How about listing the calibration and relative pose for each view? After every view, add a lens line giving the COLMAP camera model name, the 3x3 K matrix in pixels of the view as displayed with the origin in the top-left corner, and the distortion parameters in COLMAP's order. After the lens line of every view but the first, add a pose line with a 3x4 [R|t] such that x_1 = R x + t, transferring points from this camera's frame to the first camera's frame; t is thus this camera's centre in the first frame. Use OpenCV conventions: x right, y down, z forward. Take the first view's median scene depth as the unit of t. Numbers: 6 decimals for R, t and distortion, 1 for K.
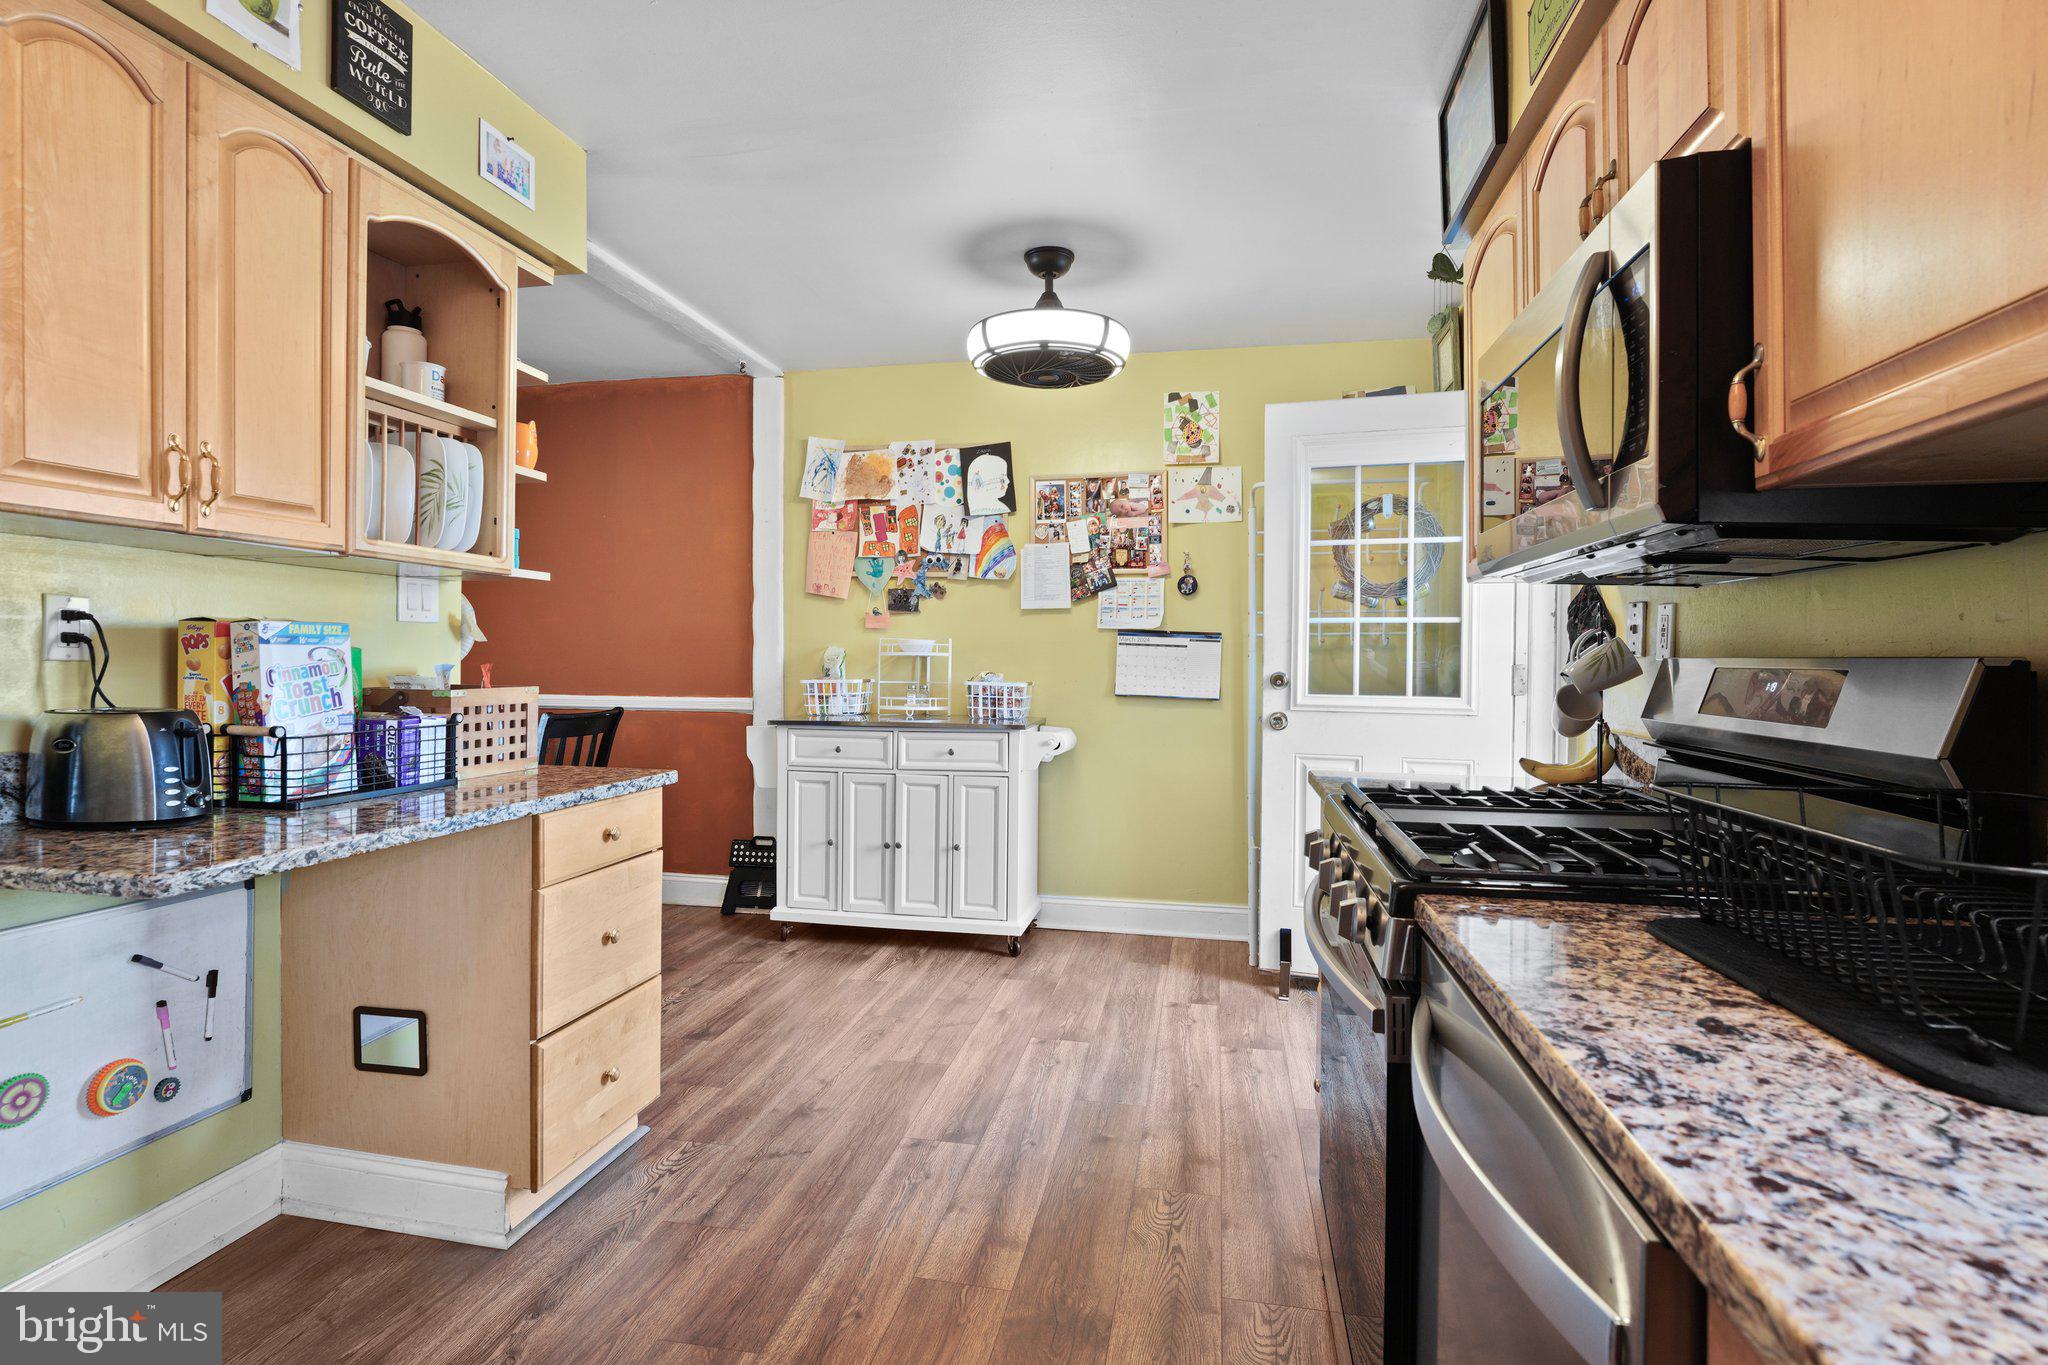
lens RADIAL K [[986.7, 0, 1016.2], [0, 986.7, 663.3], [0, 0, 1]] dist [-0.003370, -0.000375]
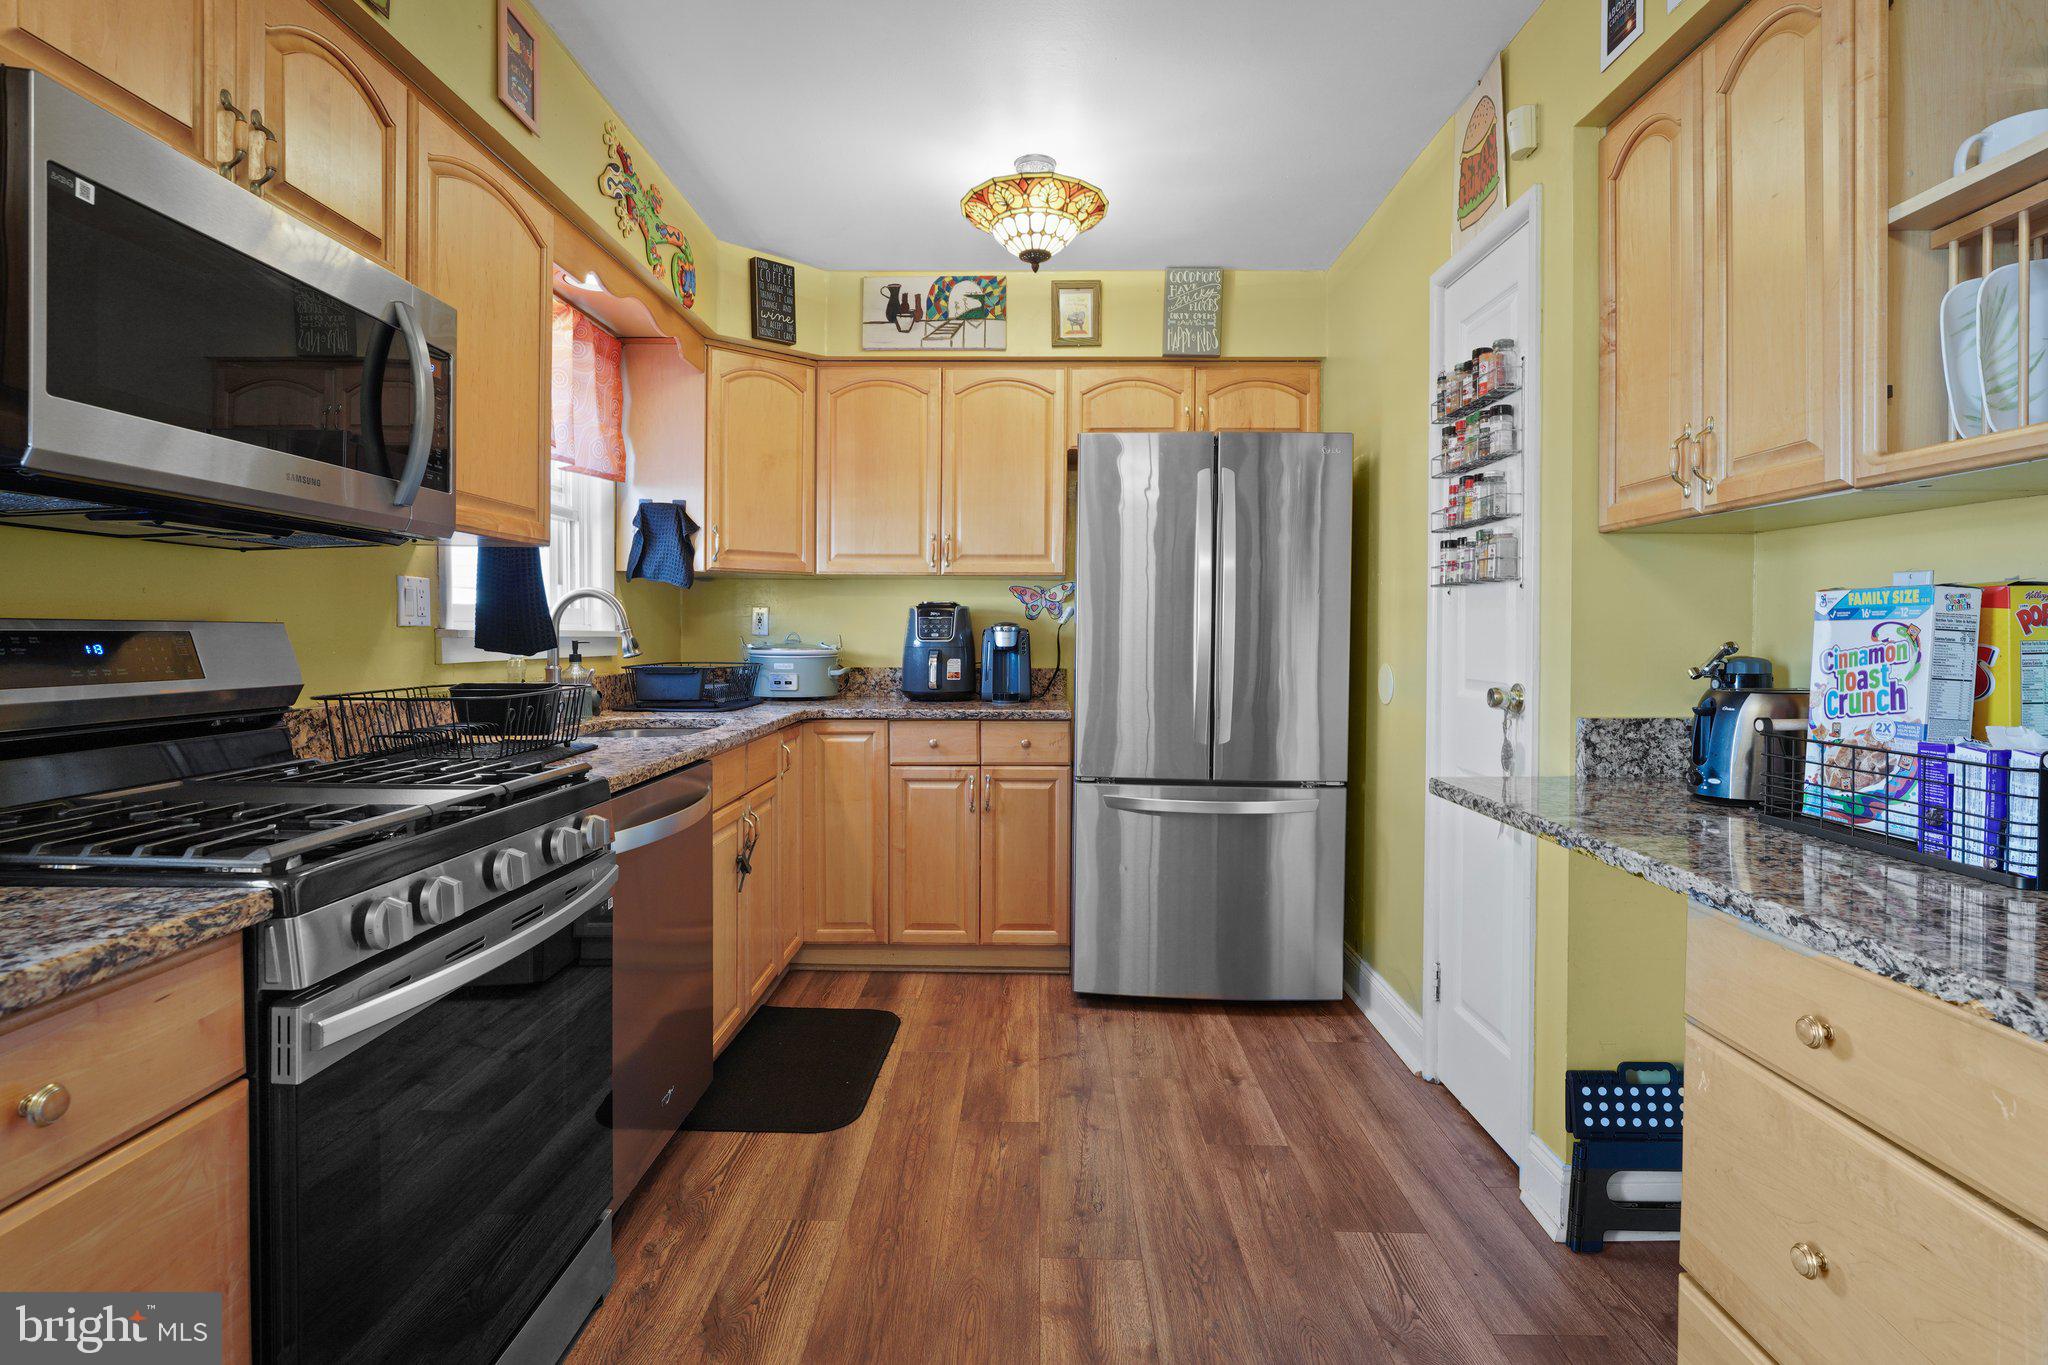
lens RADIAL K [[1010.5, 0, 1020.0], [0, 1010.5, 641.0], [0, 0, 1]] dist [-0.001863, -0.000369]
pose [[-0.983261, -0.008367, -0.182009, 0.026727], [-0.010583, 0.999881, 0.011206, -0.004167], [0.181894, 0.012944, -0.983233, 1.438800]]
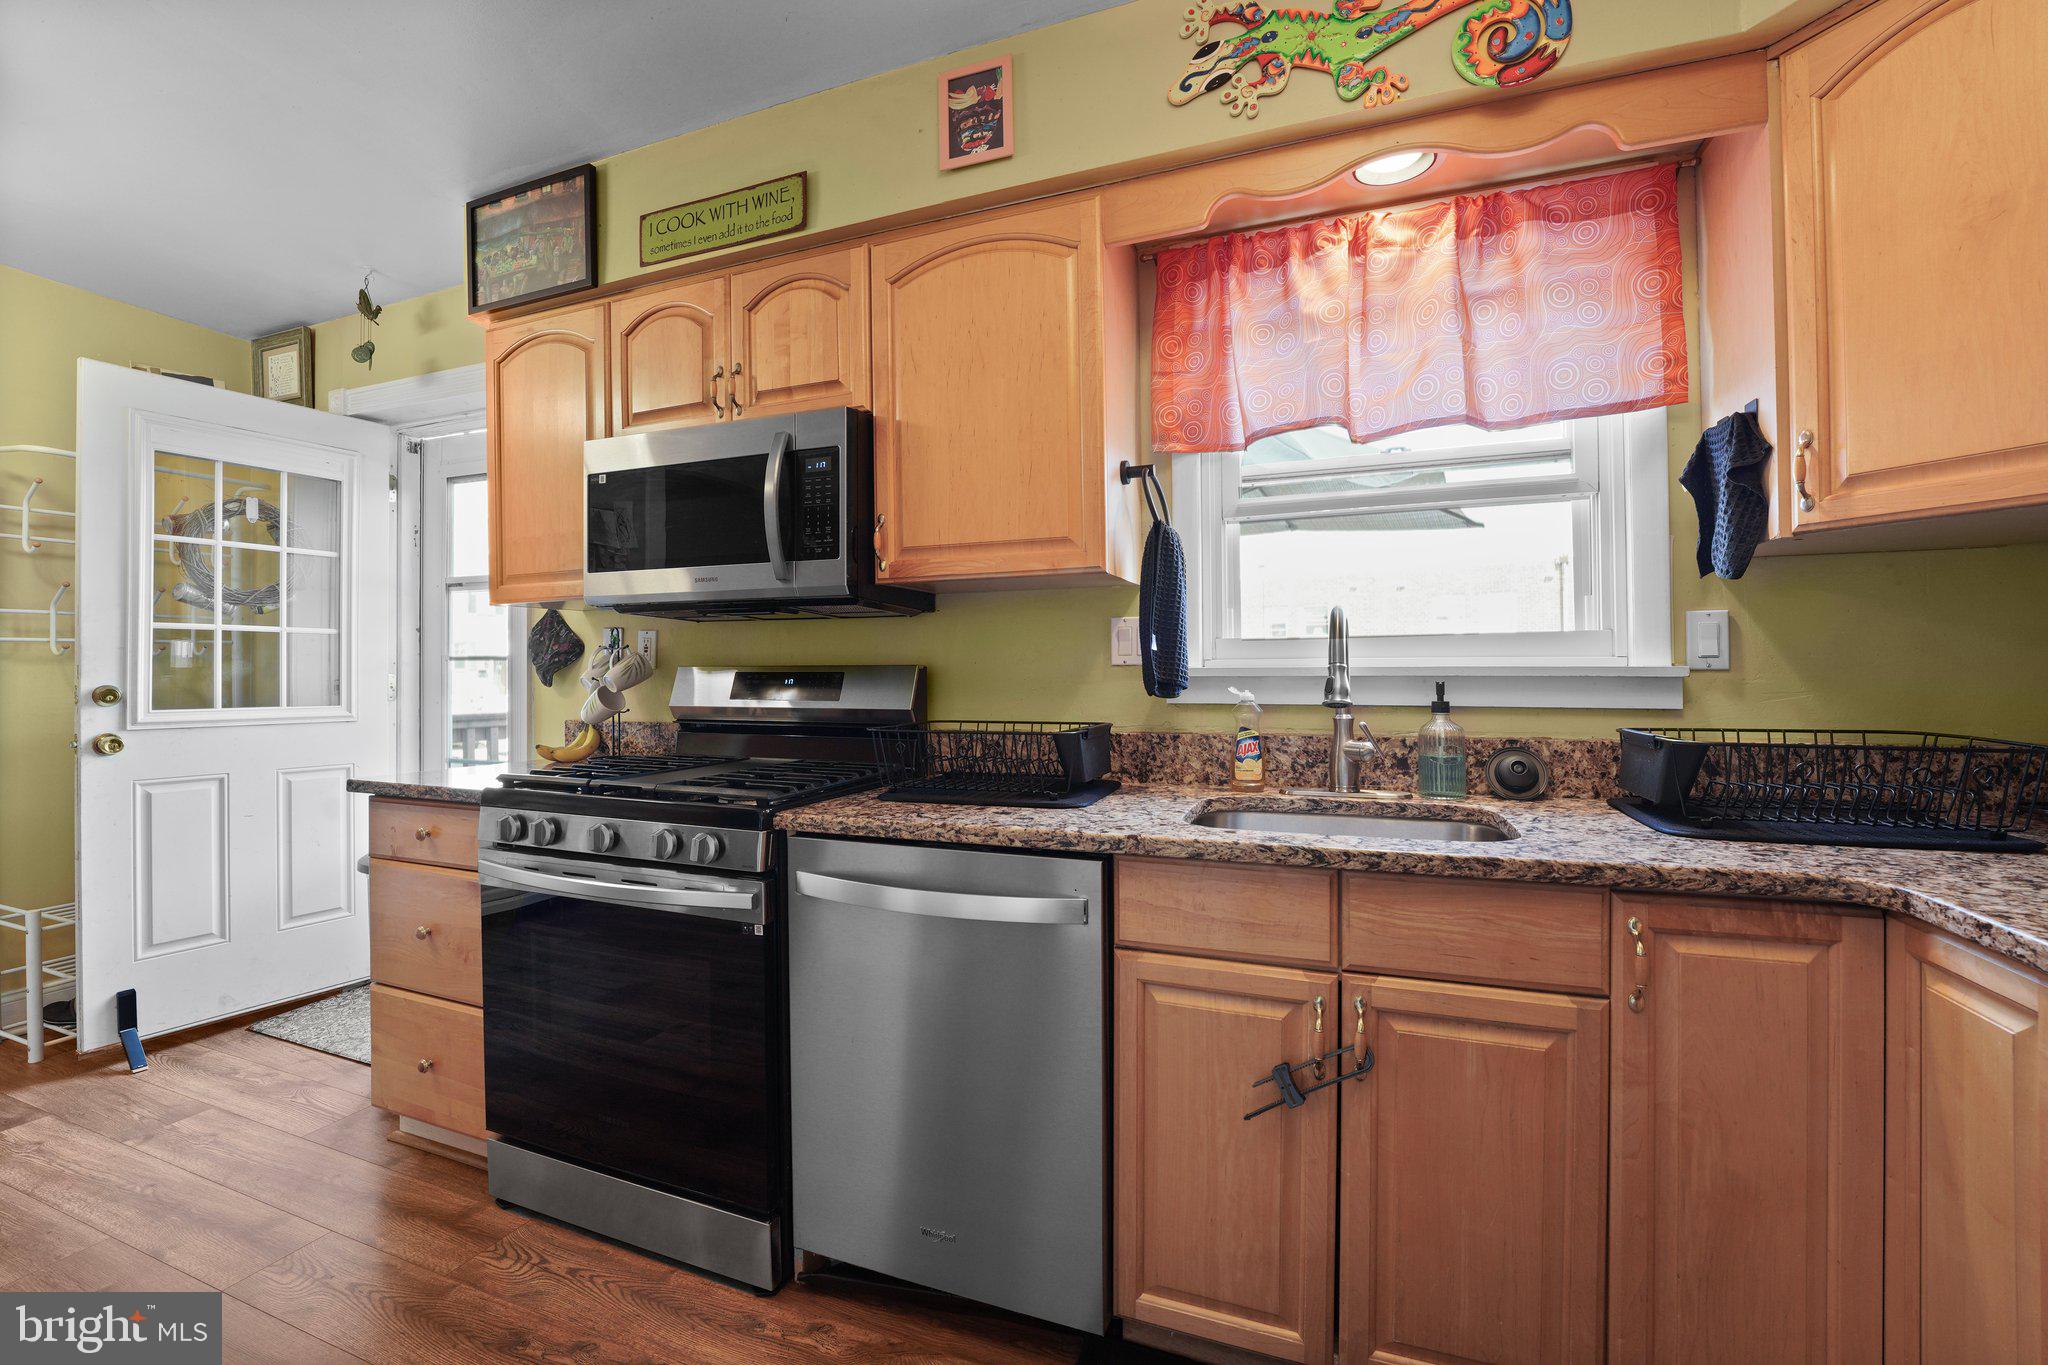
lens RADIAL K [[850.0, 0, 1026.1], [0, 850.0, 667.0], [0, 0, 1]] dist [-0.023696, 0.000195]
pose [[0.162483, -0.002945, 0.986707, -0.481271], [0.009139, 0.999957, 0.001480, -0.001296], [-0.986669, 0.008777, 0.162502, 0.205222]]
